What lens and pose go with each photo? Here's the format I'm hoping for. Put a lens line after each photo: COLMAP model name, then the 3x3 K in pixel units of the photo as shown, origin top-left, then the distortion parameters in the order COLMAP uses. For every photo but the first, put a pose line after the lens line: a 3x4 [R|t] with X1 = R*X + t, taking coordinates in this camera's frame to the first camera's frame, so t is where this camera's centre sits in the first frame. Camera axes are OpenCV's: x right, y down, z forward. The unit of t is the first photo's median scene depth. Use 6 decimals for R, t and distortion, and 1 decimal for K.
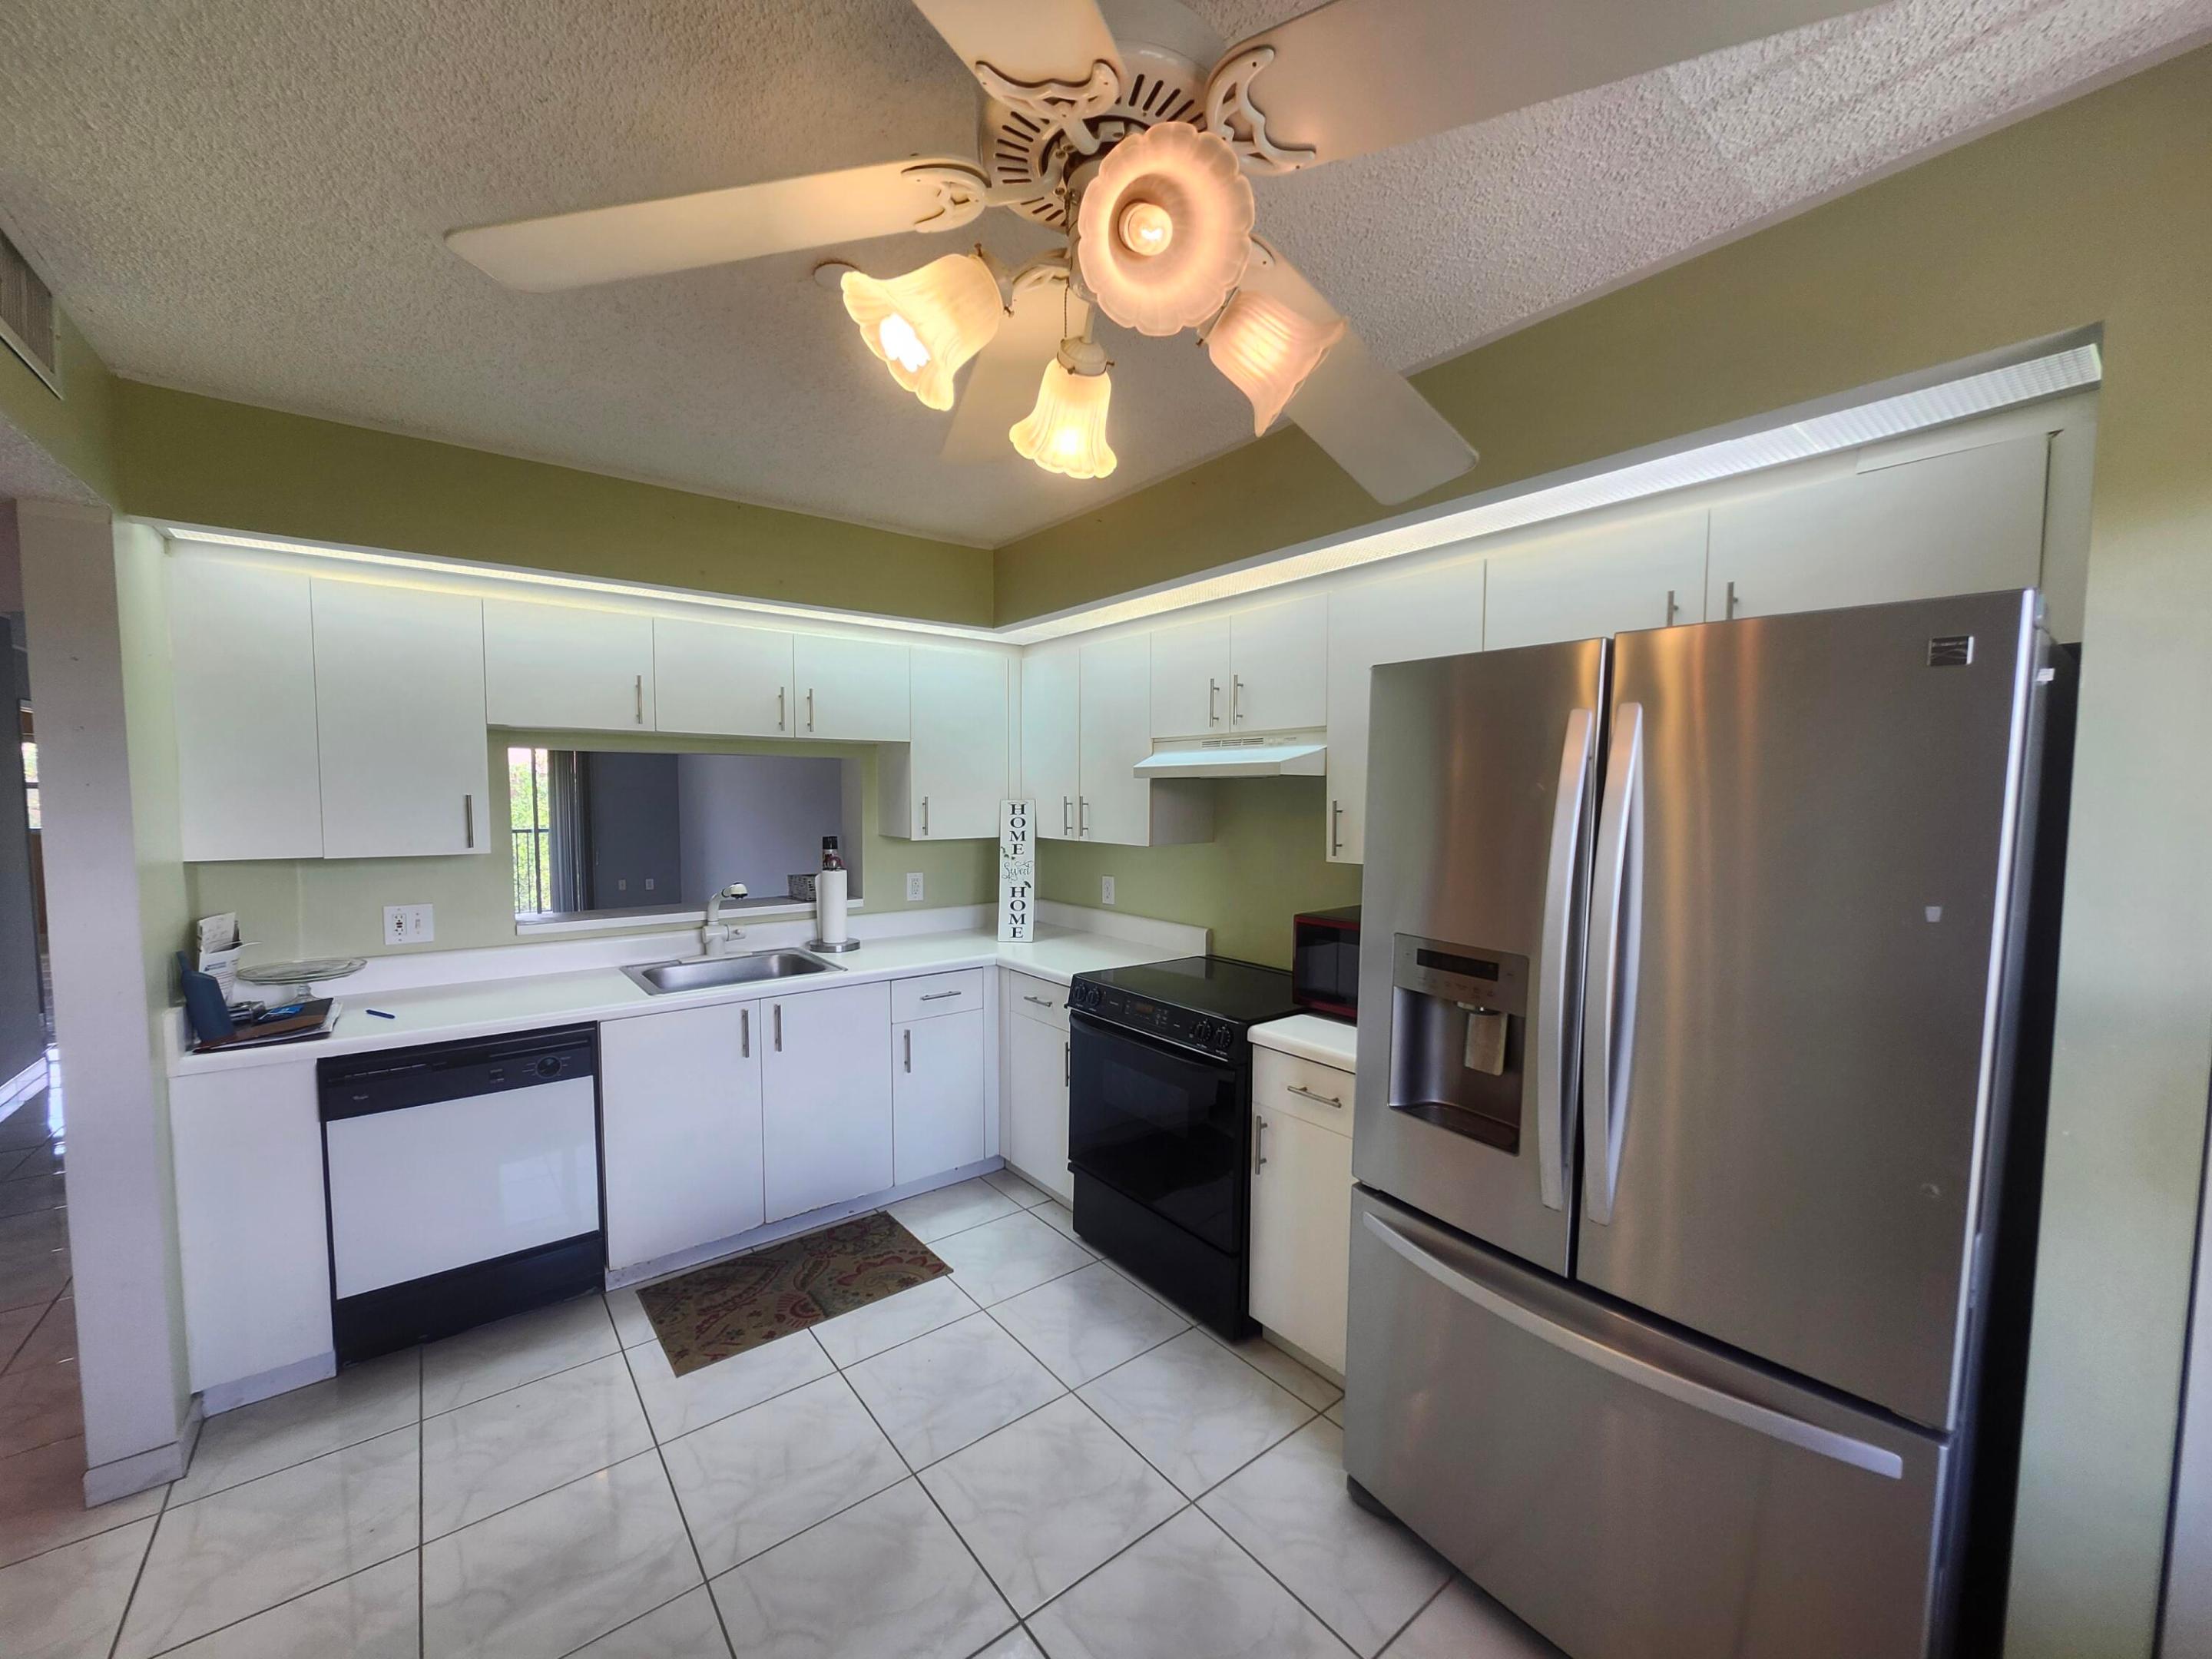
lens RADIAL K [[864.1, 0, 1112.6], [0, 864.1, 834.4], [0, 0, 1]] dist [0.001134, -0.000410]
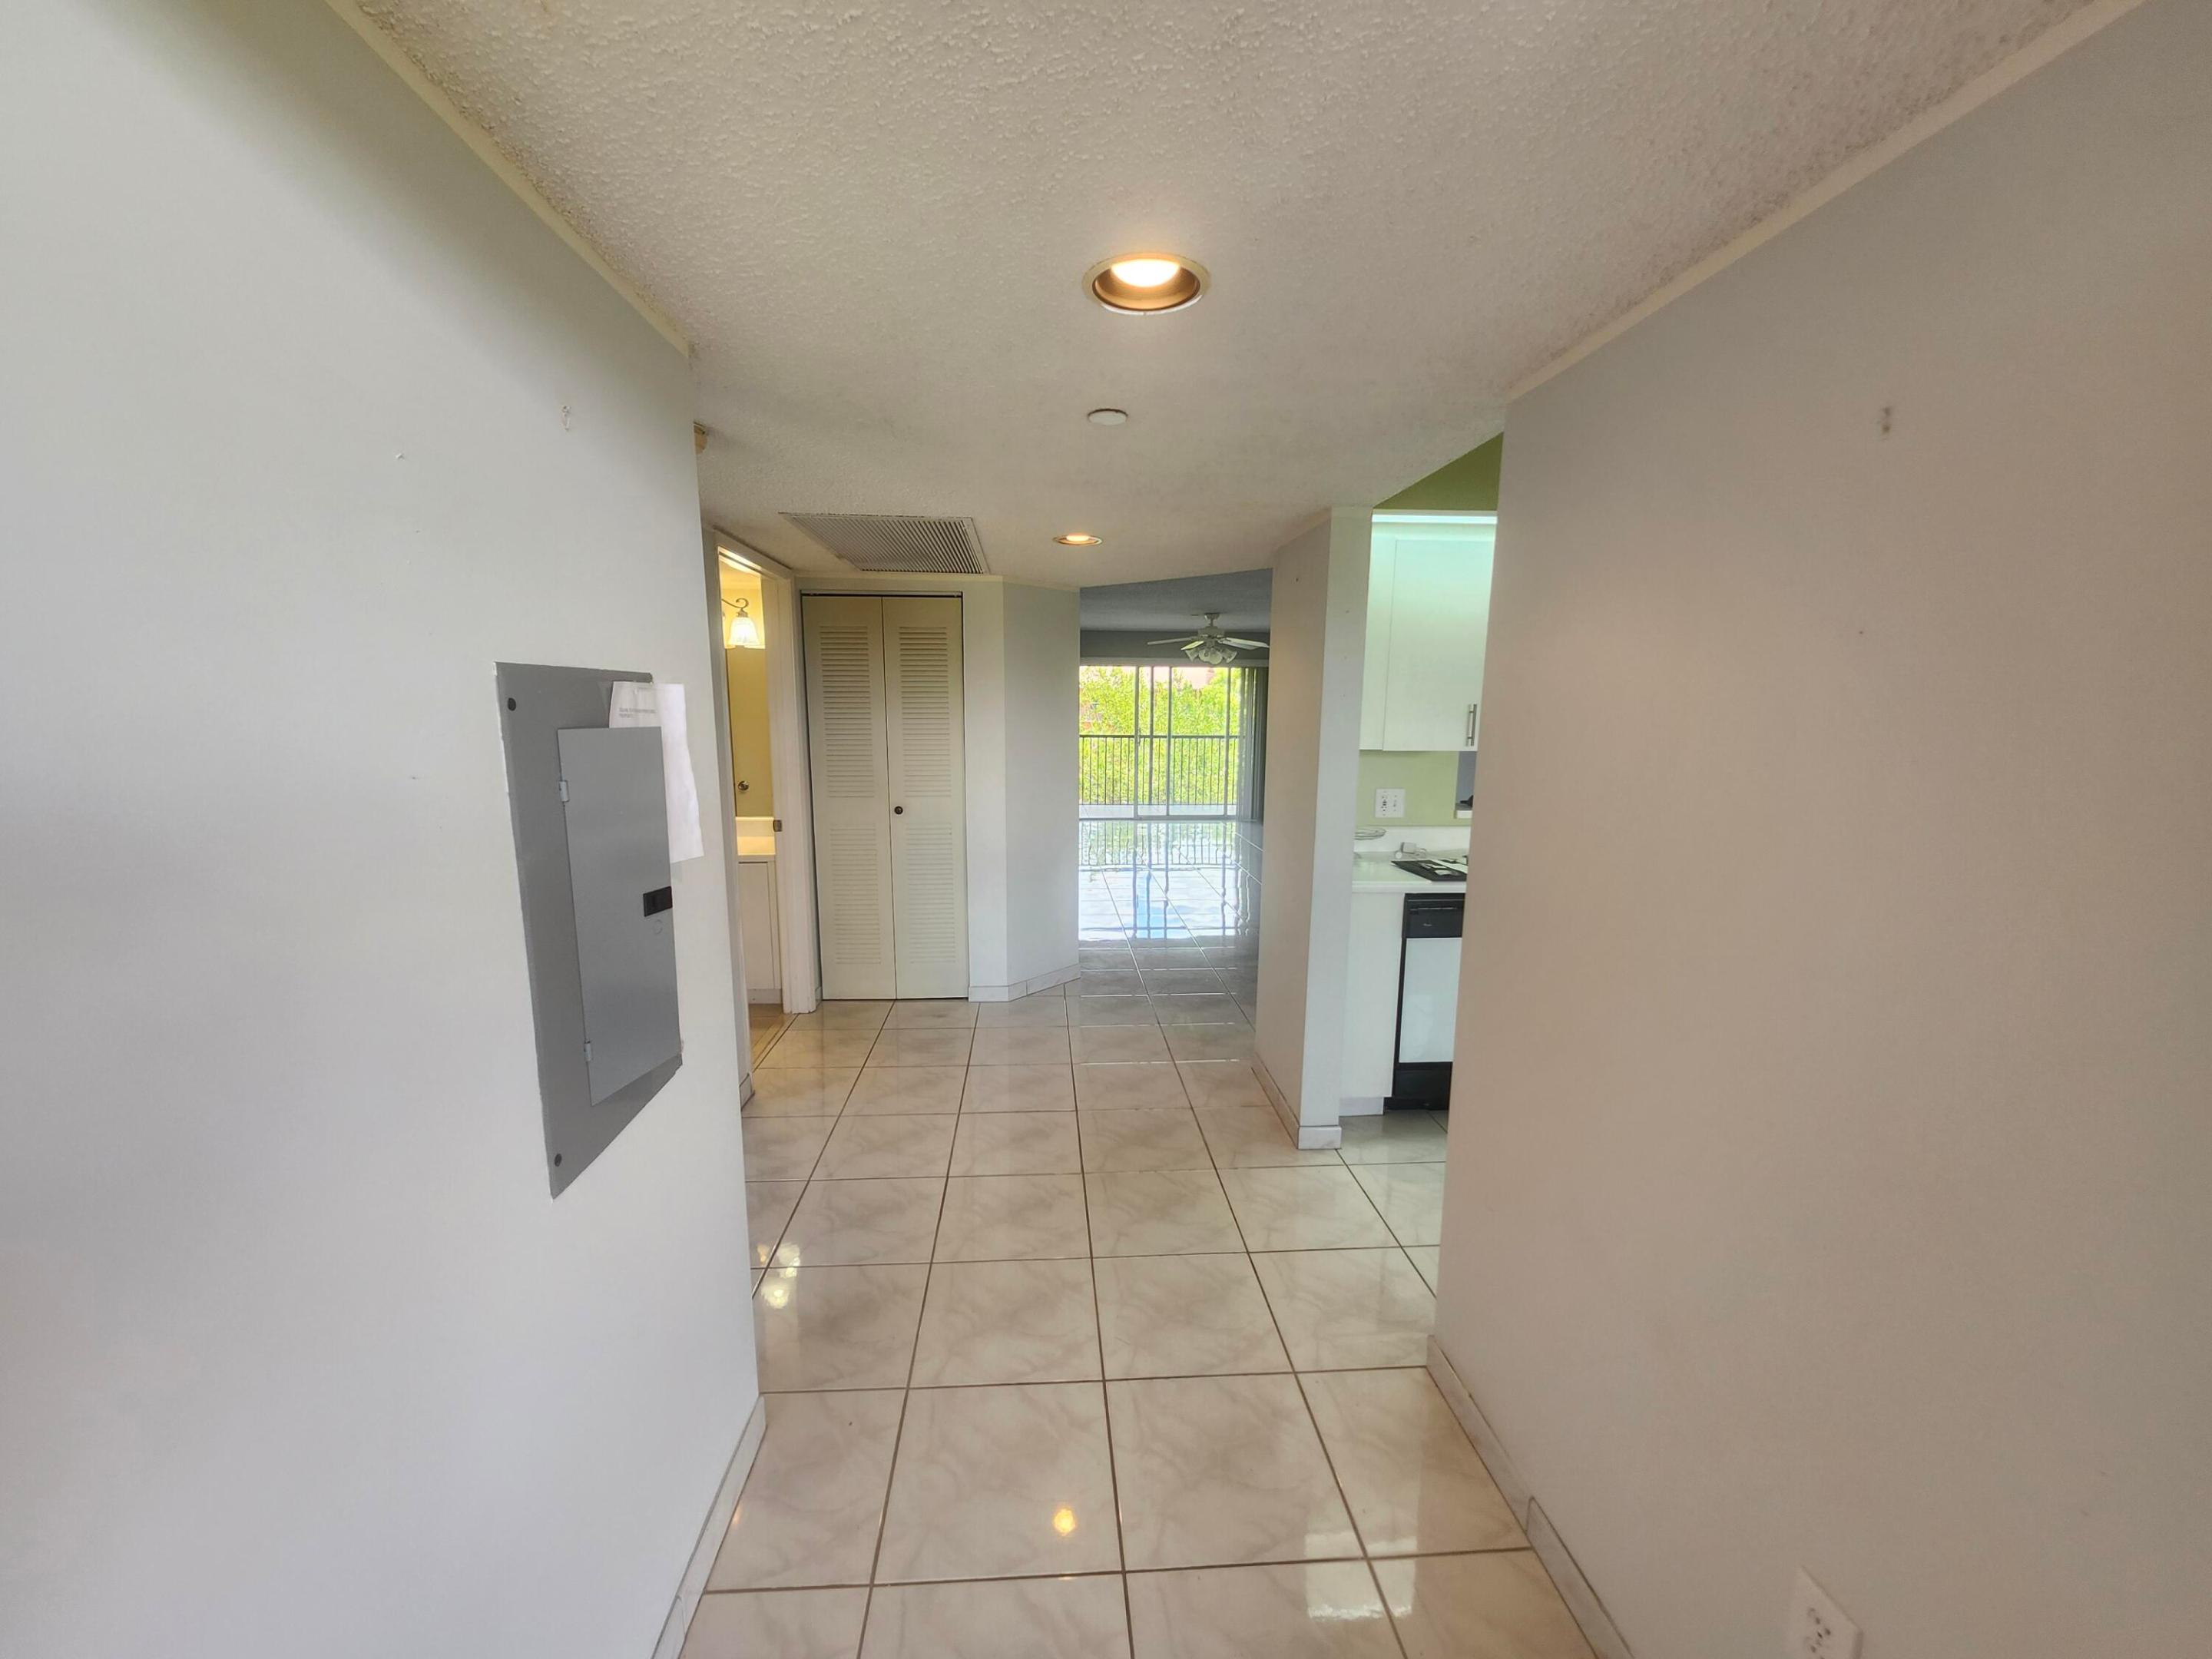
lens RADIAL K [[864.1, 0, 1106.3], [0, 864.1, 834.4], [0, 0, 1]] dist [0.001134, -0.000410]
pose [[0.834245, 0.082084, -0.545249, -0.352153], [-0.027675, 0.993844, 0.107273, 0.016346], [0.550698, -0.074402, 0.831382, -0.268571]]
